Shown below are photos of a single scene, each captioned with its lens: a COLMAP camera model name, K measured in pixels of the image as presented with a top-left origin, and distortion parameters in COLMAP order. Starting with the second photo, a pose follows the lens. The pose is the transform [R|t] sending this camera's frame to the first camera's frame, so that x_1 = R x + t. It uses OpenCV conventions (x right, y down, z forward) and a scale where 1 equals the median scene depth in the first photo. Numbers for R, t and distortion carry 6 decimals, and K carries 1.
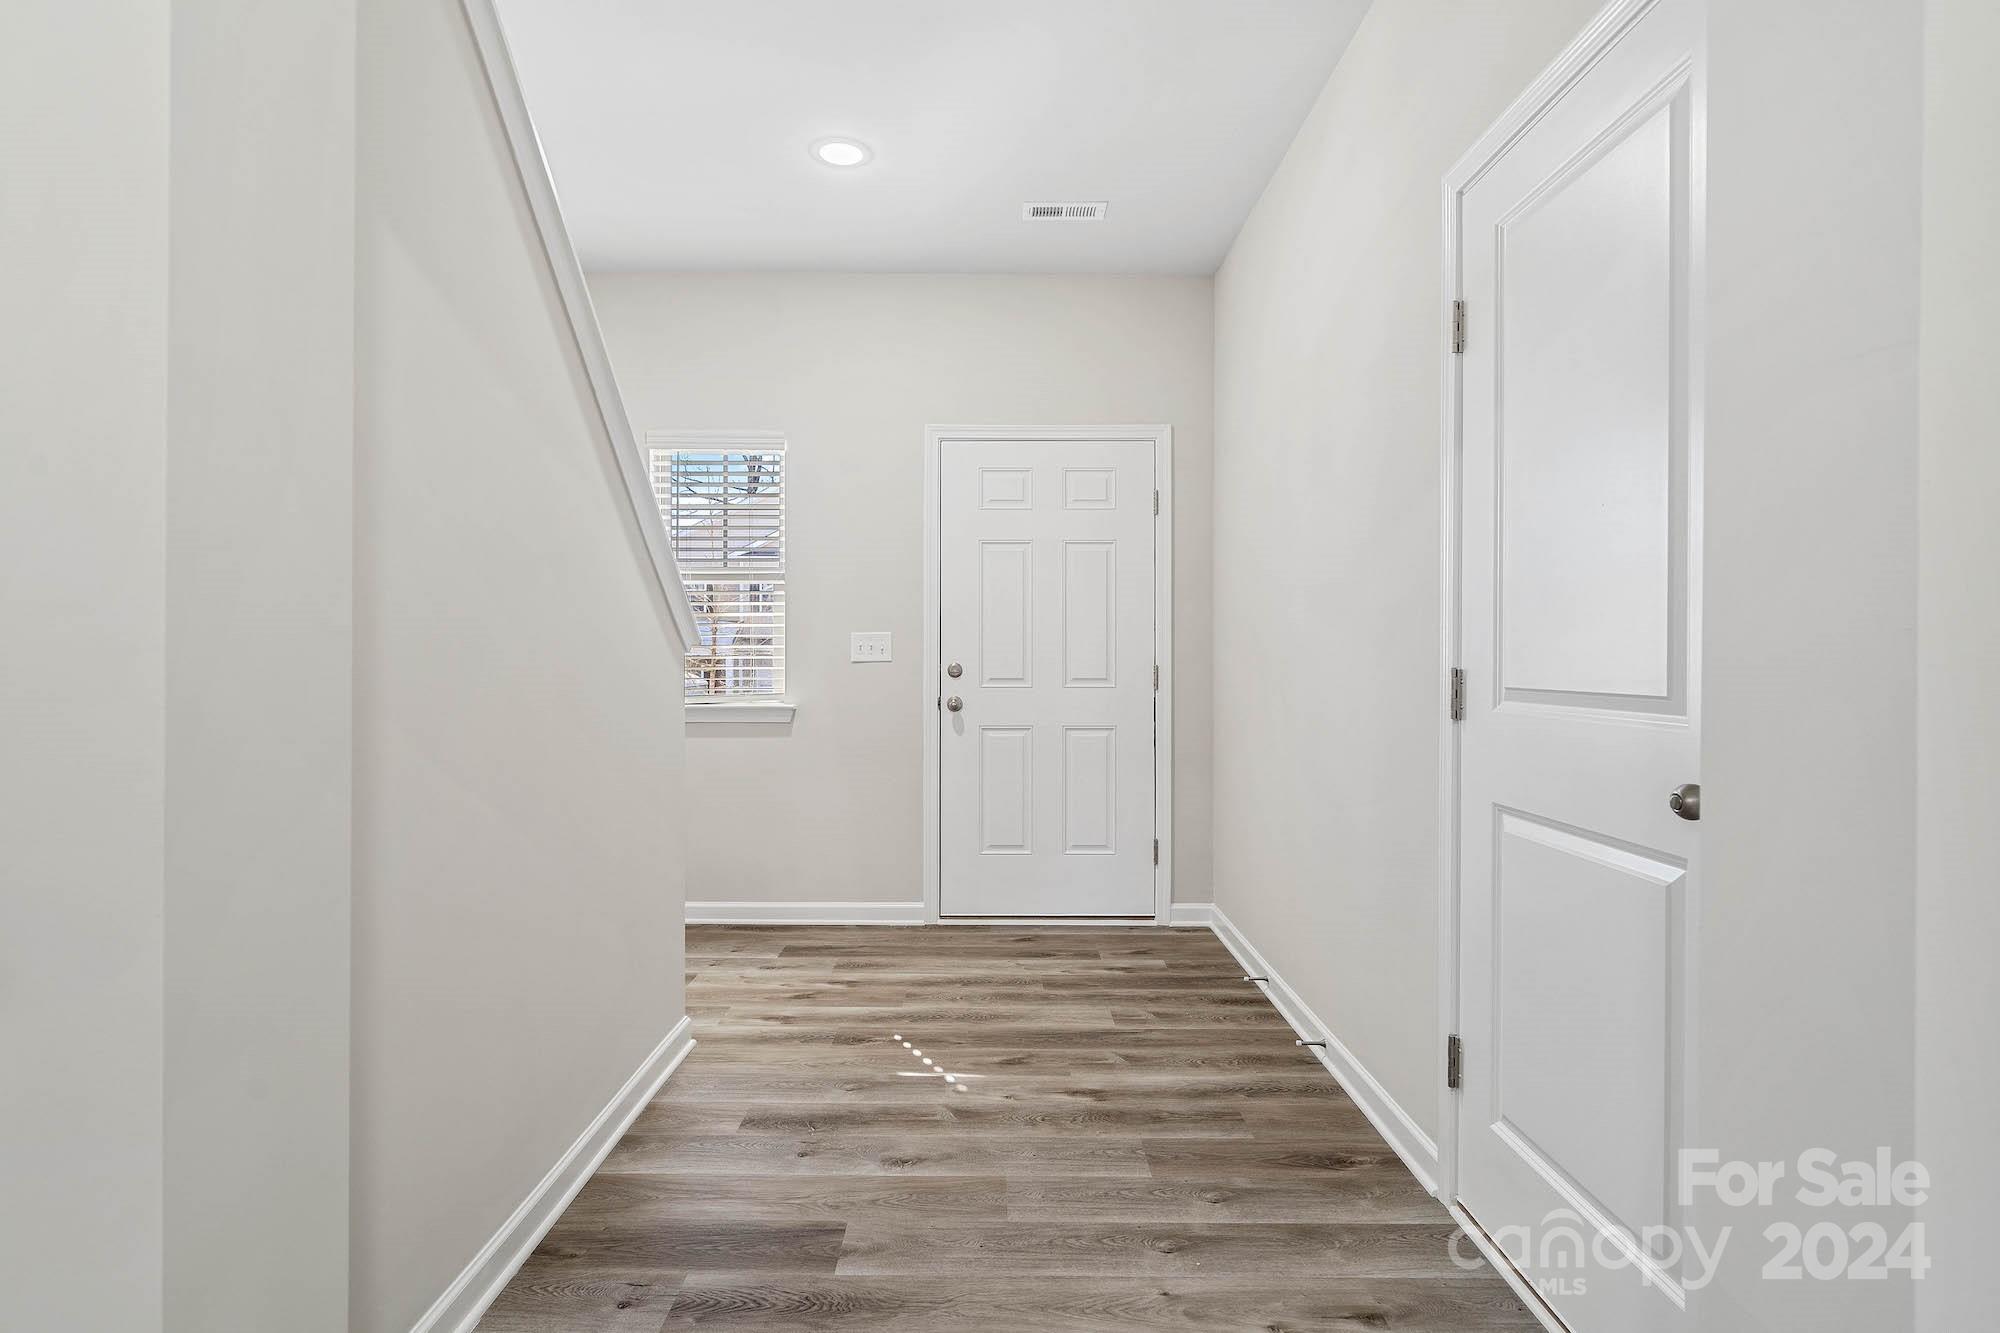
lens RADIAL K [[976.8, 0, 997.6], [0, 976.8, 664.5], [0, 0, 1]] dist [0.000244, 0.000002]
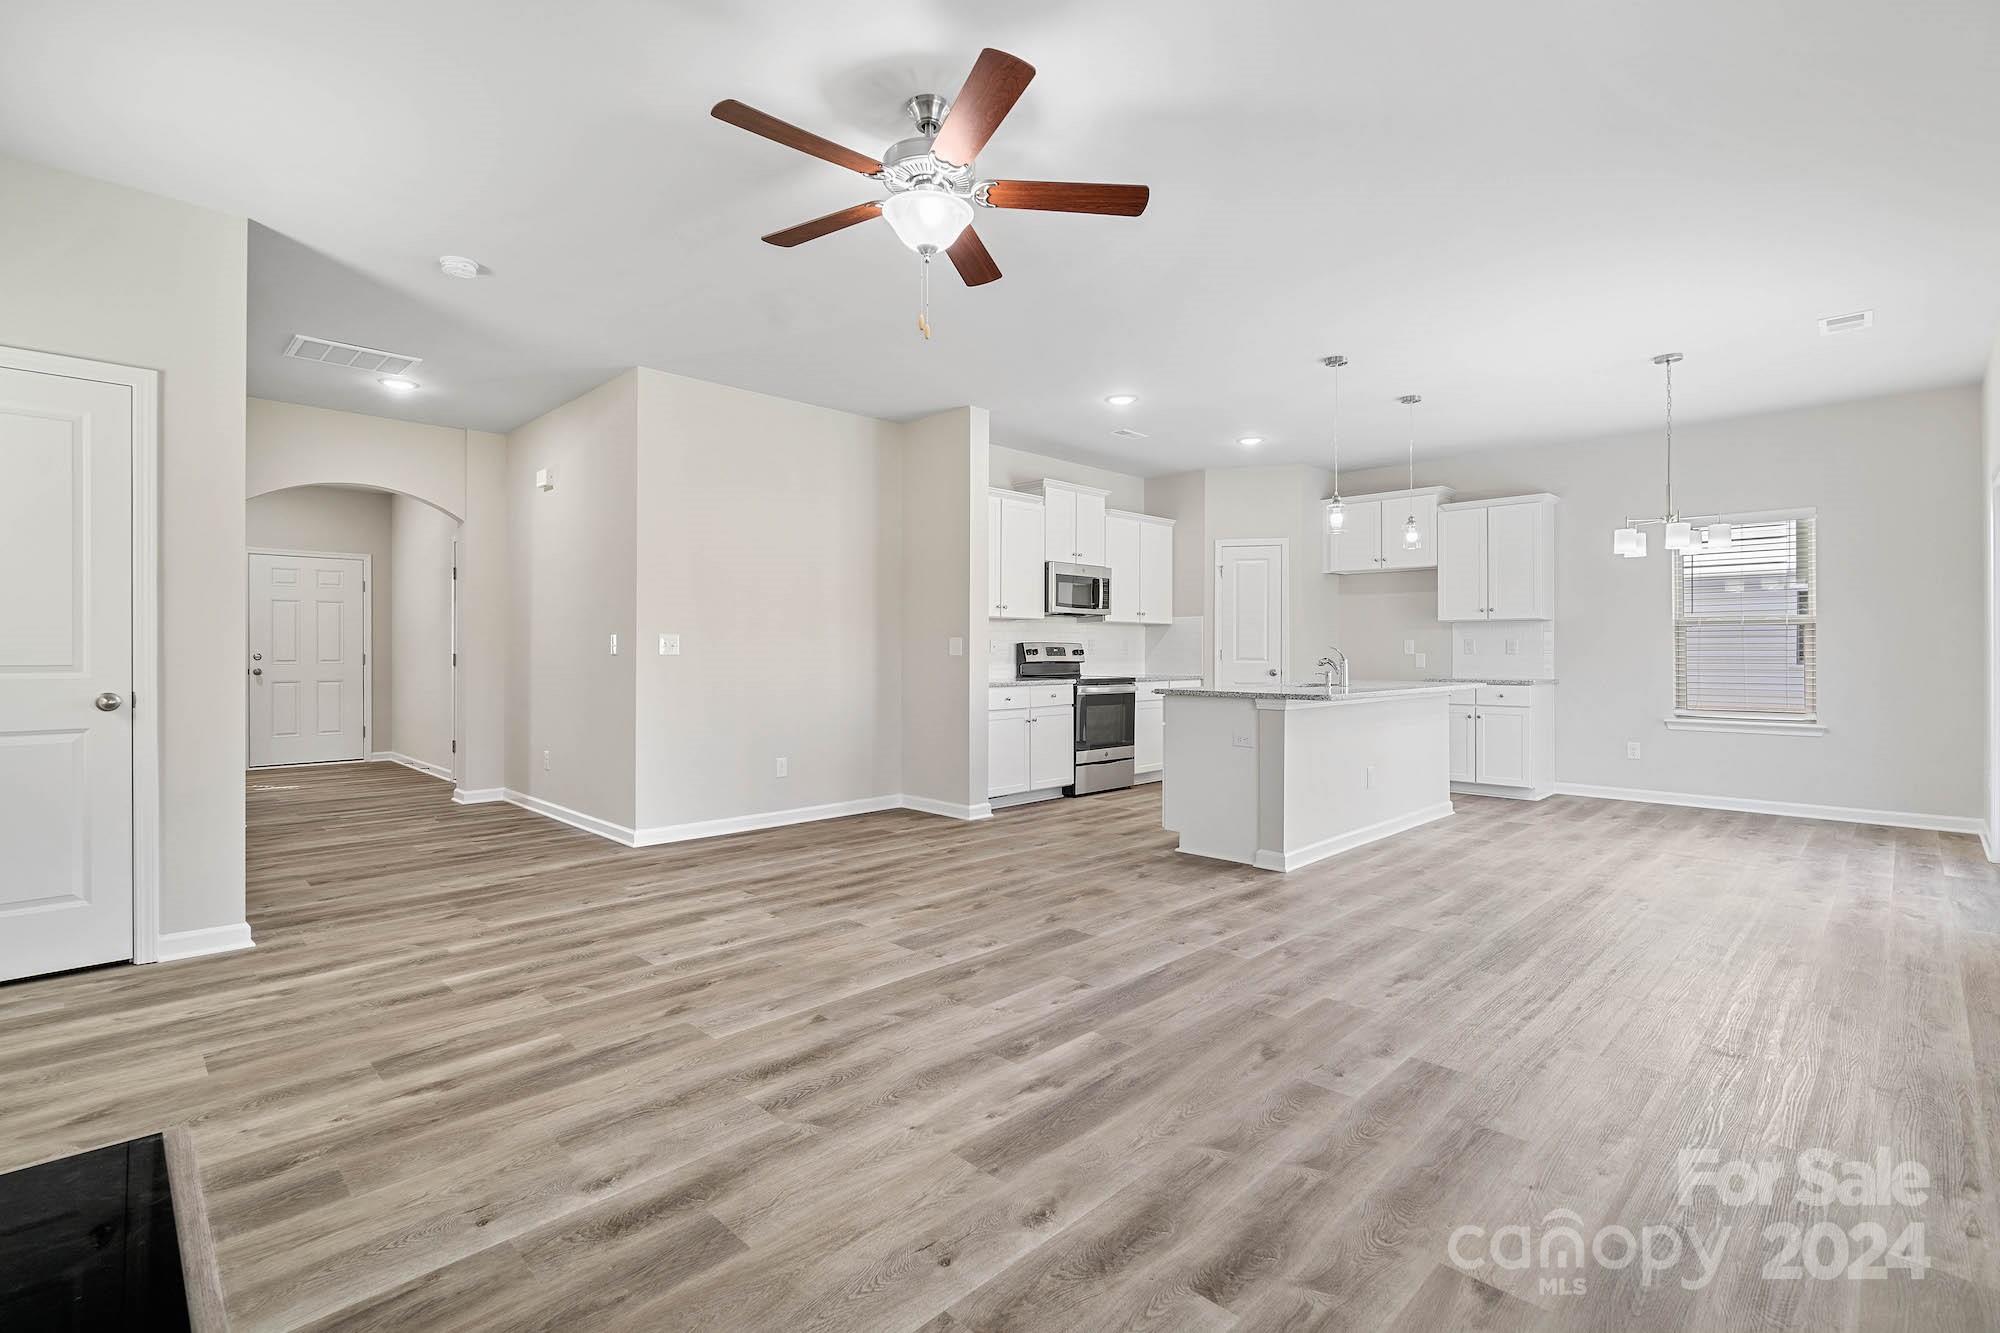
lens RADIAL K [[915.7, 0, 995.6], [0, 915.7, 659.2], [0, 0, 1]] dist [-0.000432, -0.000139]
pose [[0.711864, -0.003430, 0.702309, -0.314238], [0.001222, 0.999993, 0.003645, 0.006001], [-0.702317, -0.001737, 0.711863, -1.698342]]
